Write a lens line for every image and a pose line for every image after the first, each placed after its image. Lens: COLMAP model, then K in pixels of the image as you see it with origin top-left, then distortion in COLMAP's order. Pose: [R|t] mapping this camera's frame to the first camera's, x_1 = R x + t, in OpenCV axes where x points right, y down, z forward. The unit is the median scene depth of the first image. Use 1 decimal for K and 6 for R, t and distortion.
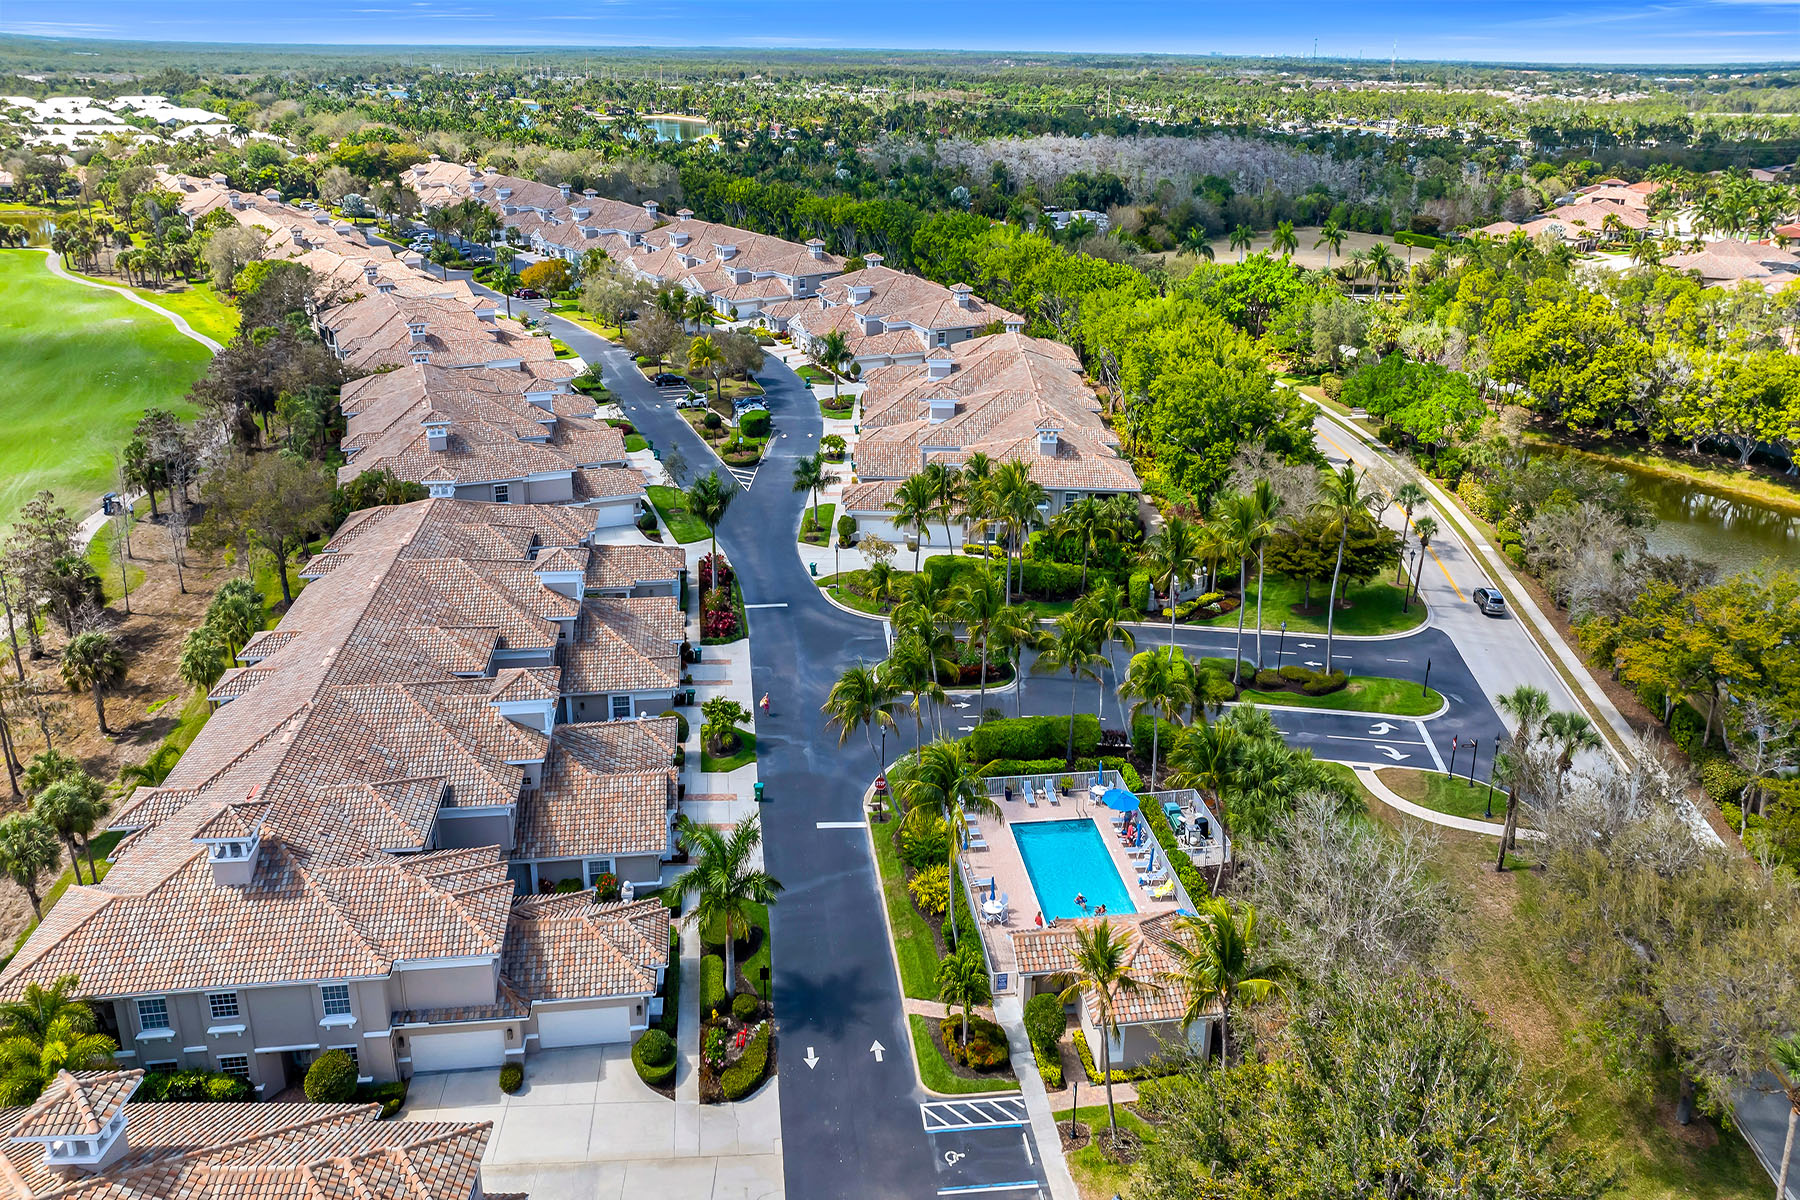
lens RADIAL K [[1234.6, 0, 867.8], [0, 1234.6, 567.8], [0, 0, 1]] dist [-0.022290, -0.001738]
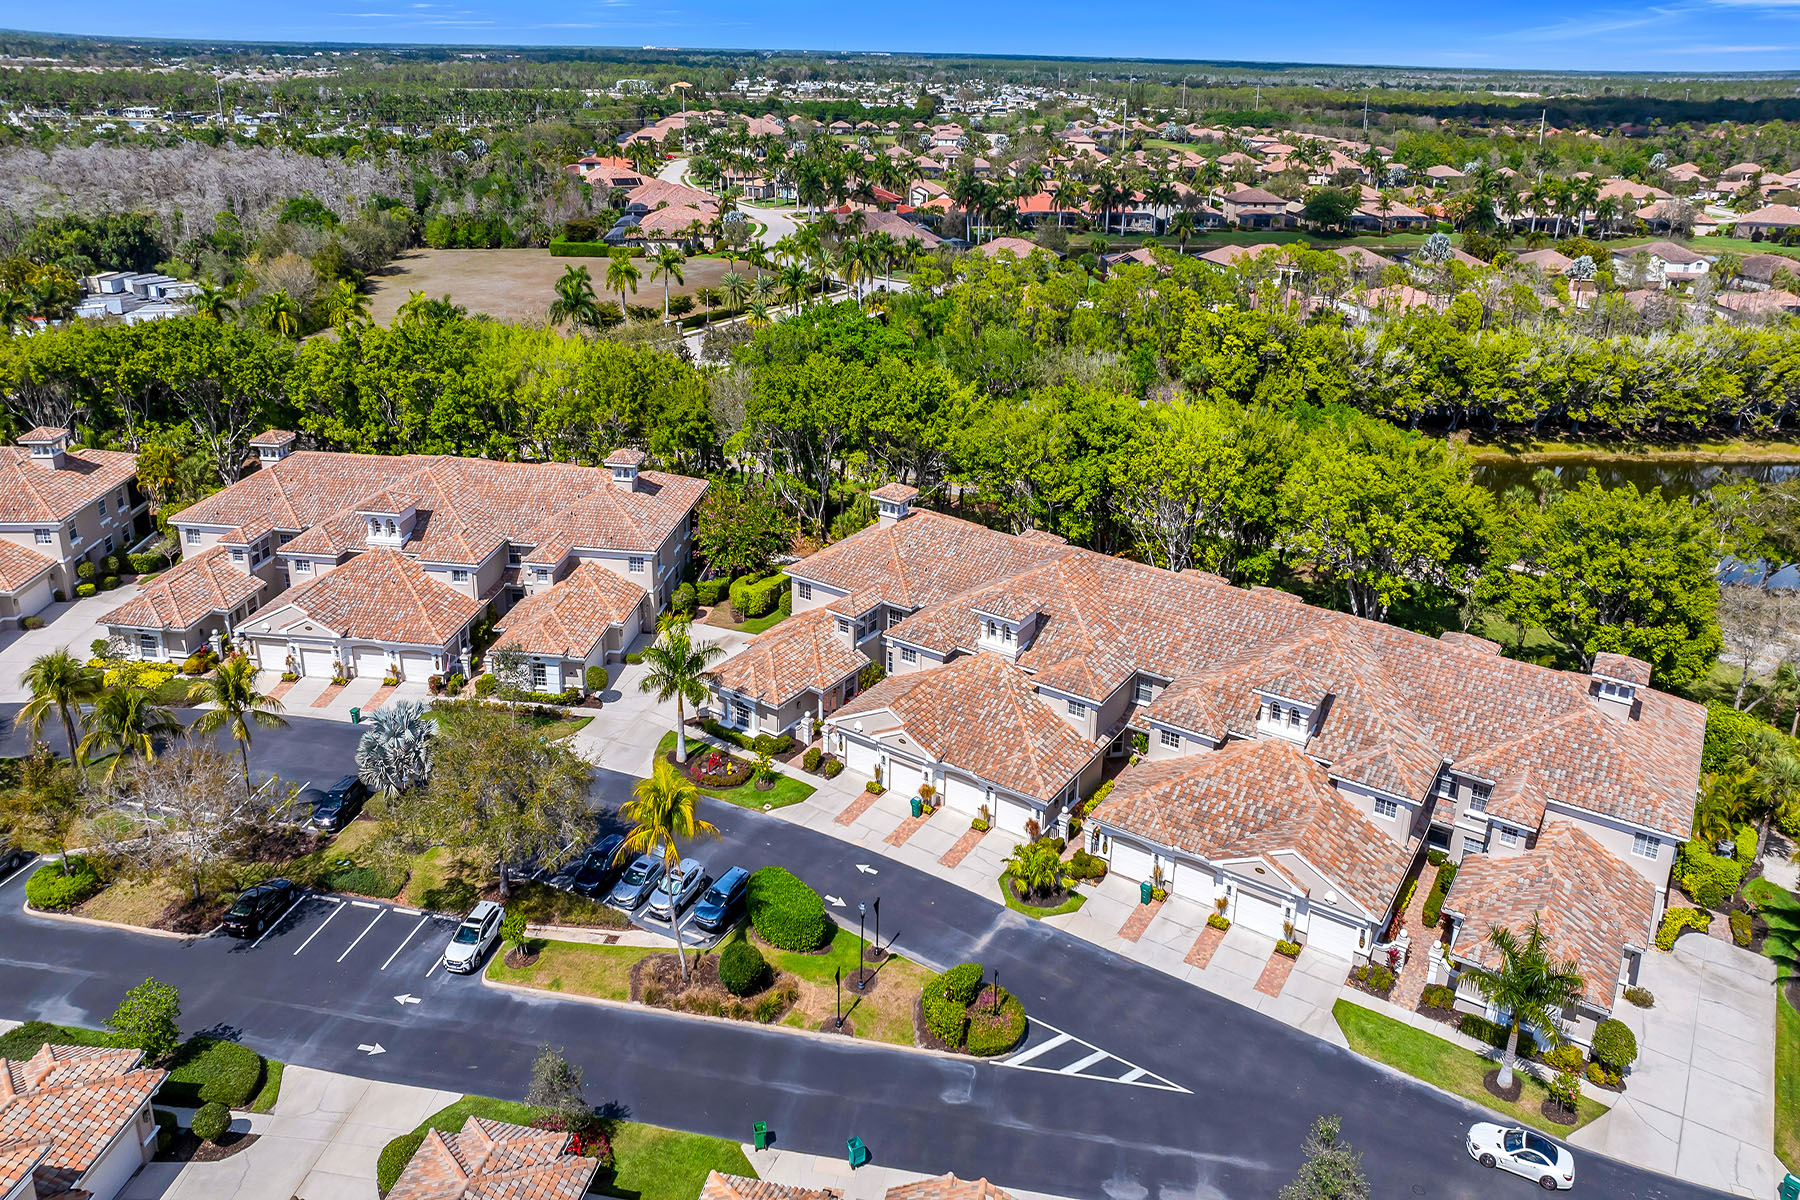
lens RADIAL K [[1224.8, 0, 900.0], [0, 1224.8, 600.0], [0, 0, 1]] dist [-0.011285, -0.000011]
pose [[0.525871, -0.351936, 0.774339, -0.334247], [0.322988, 0.924817, 0.200980, -0.268495], [-0.786854, 0.144412, 0.600006, 0.673873]]
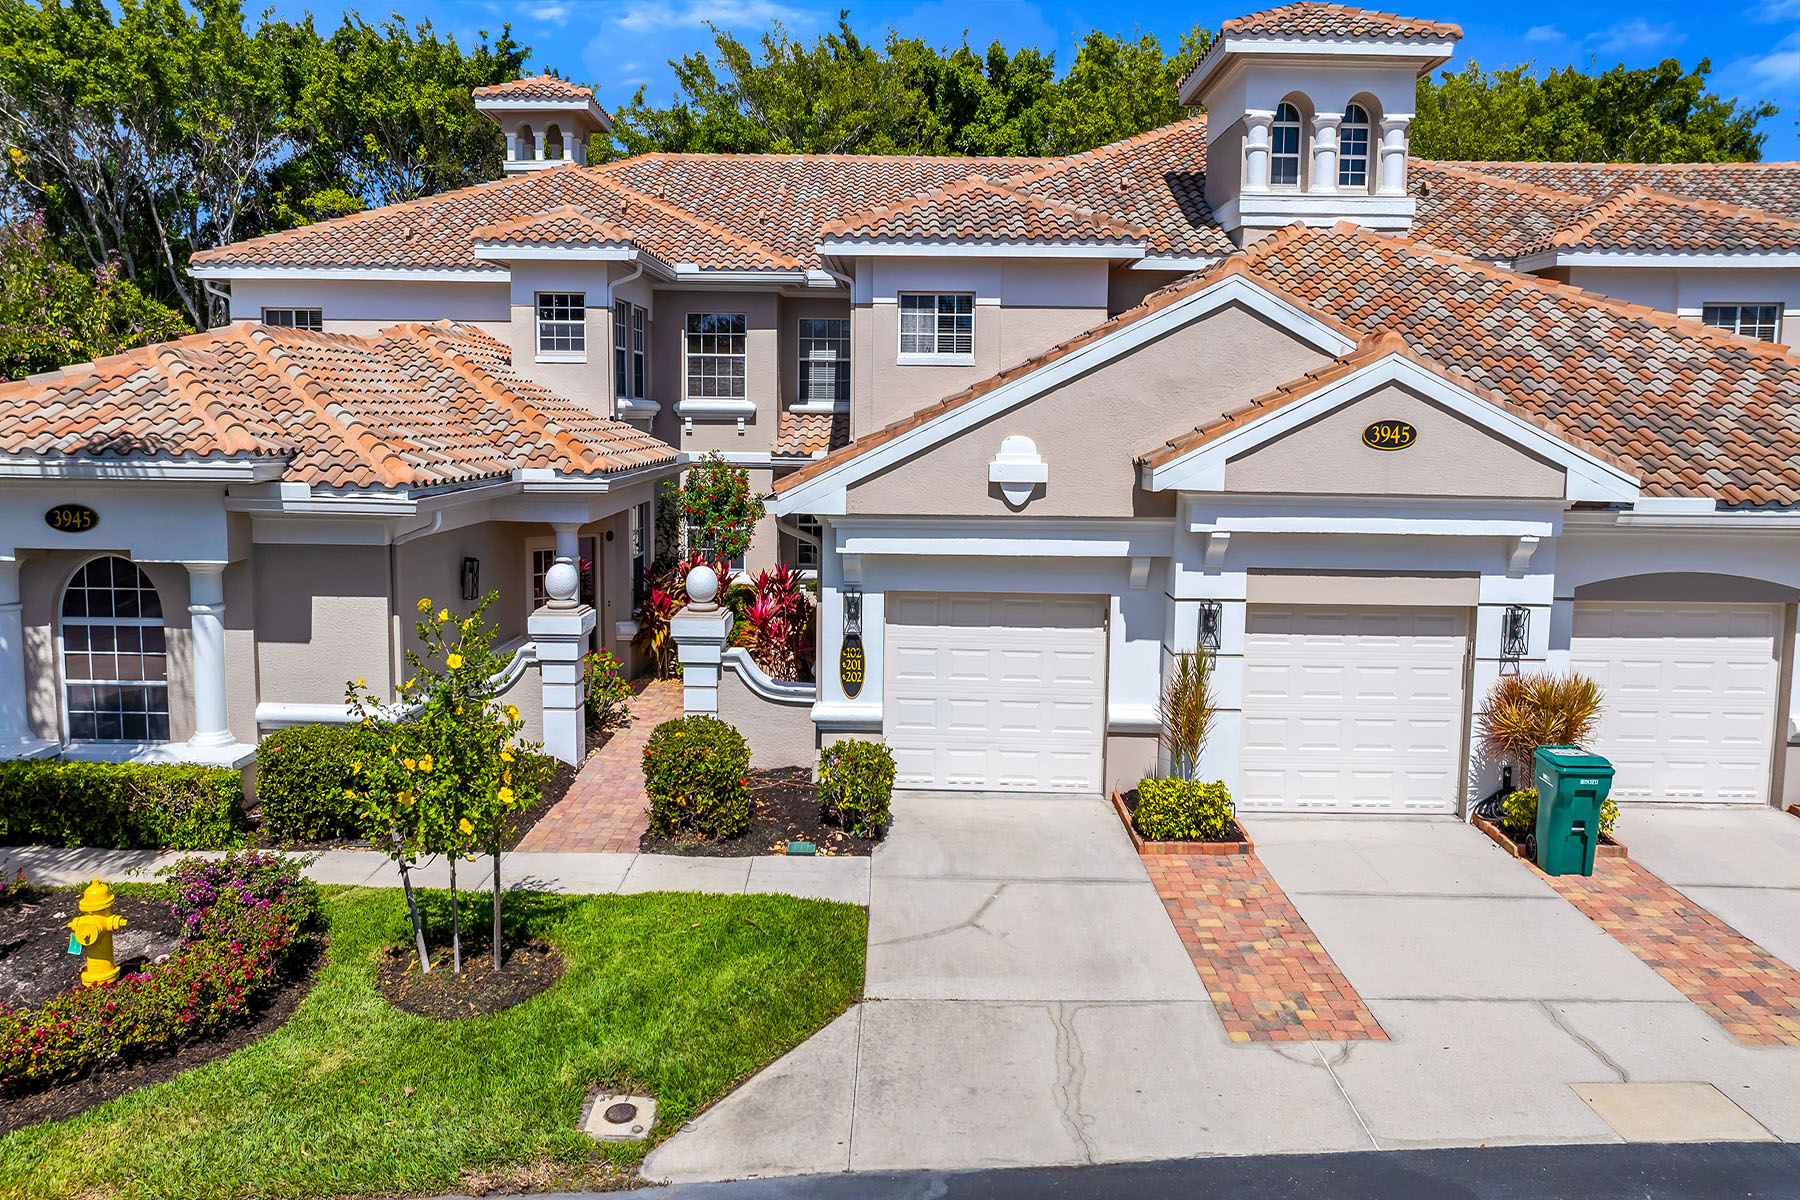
lens RADIAL K [[1234.6, 0, 867.8], [0, 1234.6, 567.8], [0, 0, 1]] dist [-0.022290, -0.001738]
pose [[0.001248, -0.140964, 0.990014, -0.076126], [0.391685, 0.910981, 0.129217, -0.142851], [-0.920098, 0.387613, 0.056350, 0.978340]]
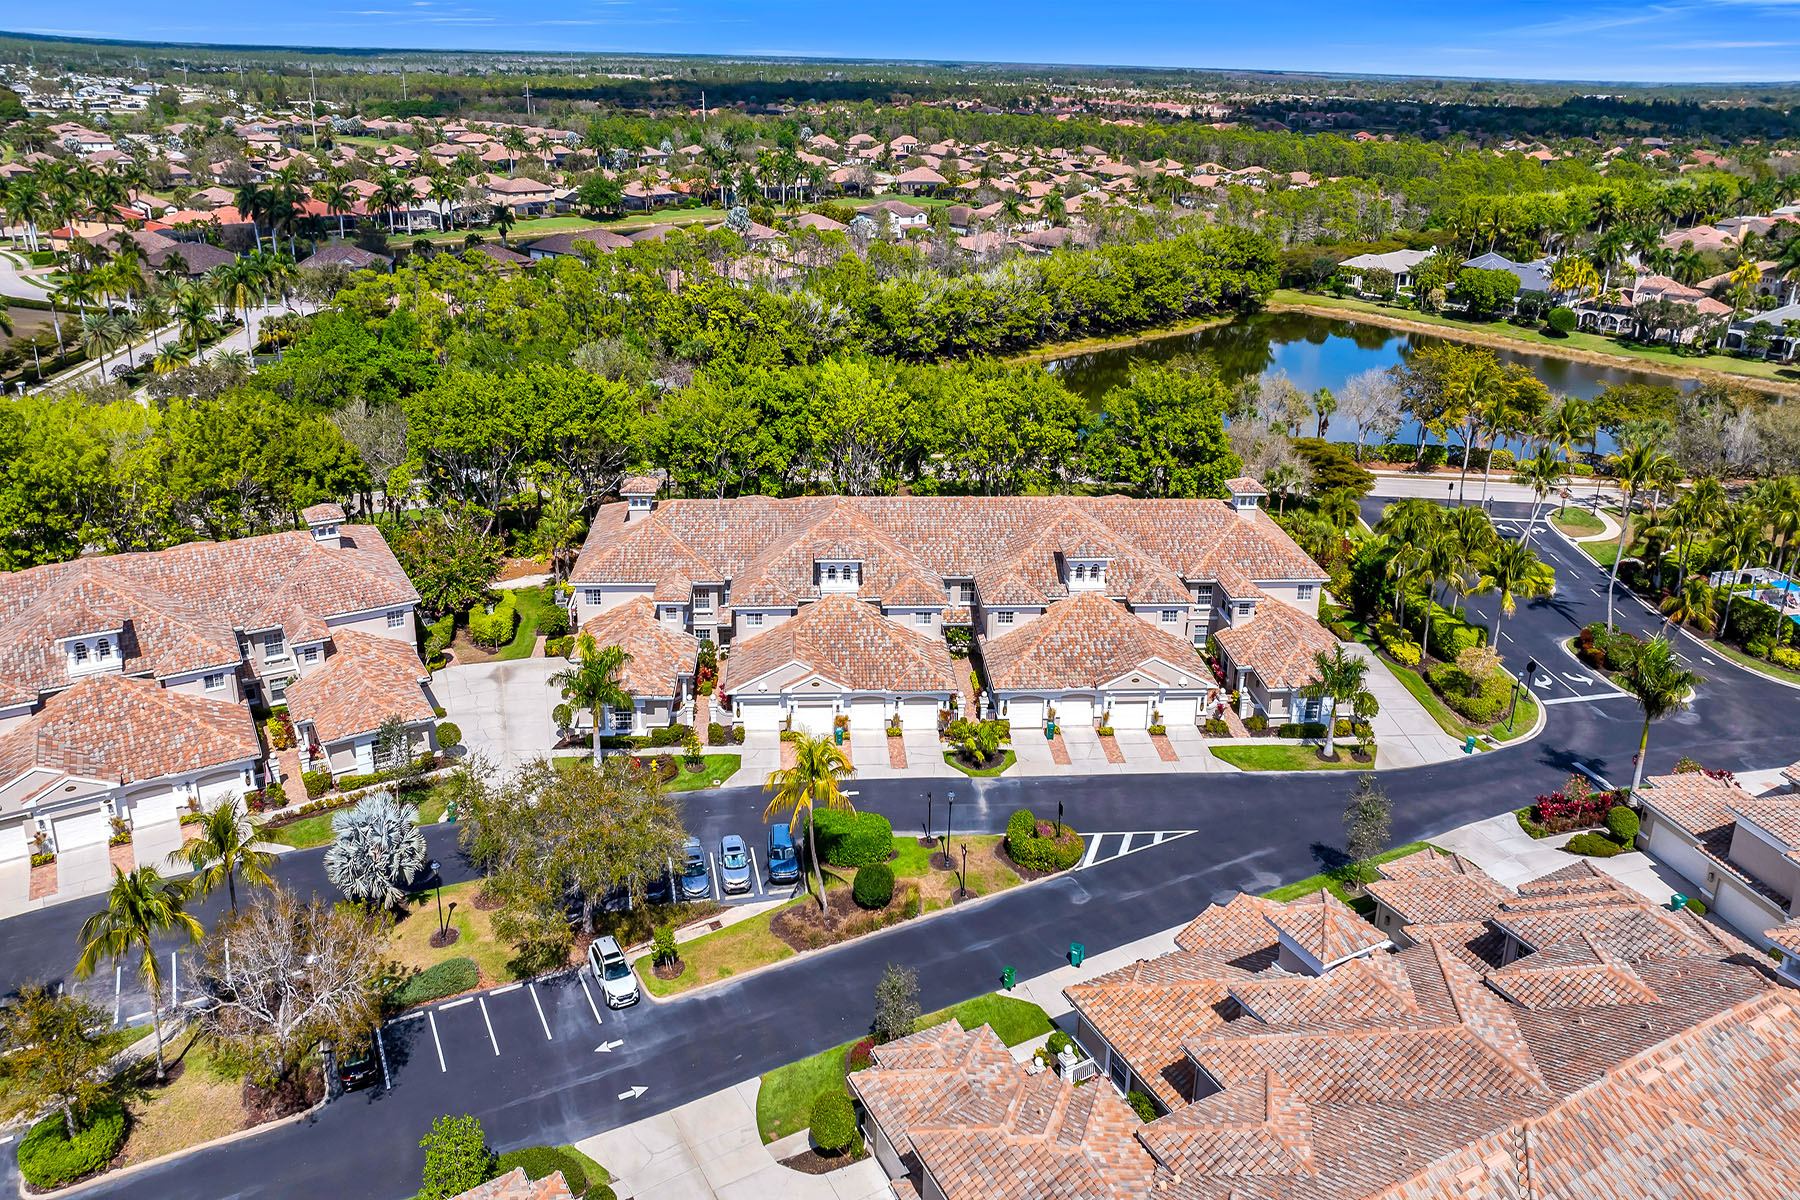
lens RADIAL K [[1208.3, 0, 900.0], [0, 1208.3, 600.0], [0, 0, 1]] dist [-0.005091, -0.004196]
pose [[-0.106445, -0.422867, 0.899918, -0.443636], [0.366949, 0.824467, 0.430817, -0.361496], [-0.924131, 0.376082, 0.067410, 0.870658]]
